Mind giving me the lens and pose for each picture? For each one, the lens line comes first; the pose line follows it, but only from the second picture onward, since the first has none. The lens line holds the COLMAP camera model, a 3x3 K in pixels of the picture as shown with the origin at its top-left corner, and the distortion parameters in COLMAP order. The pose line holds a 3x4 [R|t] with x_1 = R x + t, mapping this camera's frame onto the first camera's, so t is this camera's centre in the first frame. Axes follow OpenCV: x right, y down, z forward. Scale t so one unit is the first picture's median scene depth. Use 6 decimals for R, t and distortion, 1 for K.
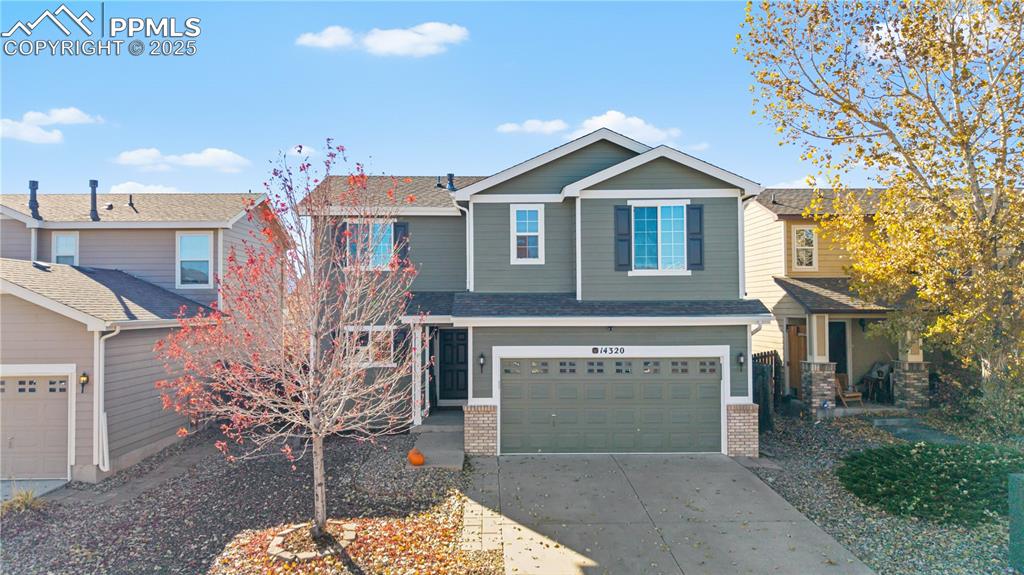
lens RADIAL K [[680.0, 0, 510.4], [0, 680.0, 291.4], [0, 0, 1]] dist [0.041494, -0.052962]
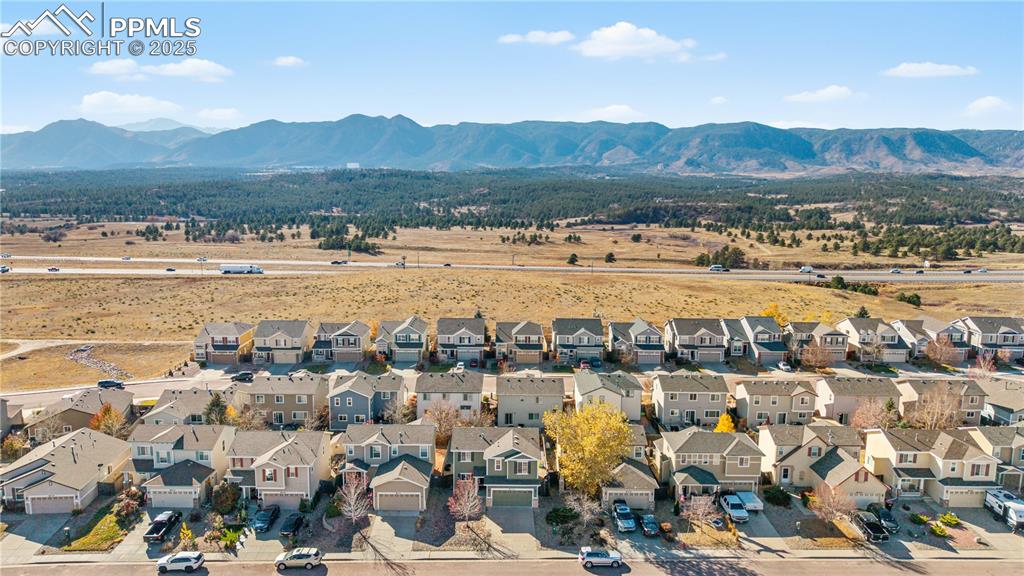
lens RADIAL K [[680.0, 0, 510.4], [0, 680.0, 291.9], [0, 0, 1]] dist [0.041494, -0.052962]
pose [[0.999668, 0.019354, -0.017010, 0.194801], [-0.015870, 0.982564, 0.185248, -2.517143], [0.020299, -0.184917, 0.982545, -4.155755]]
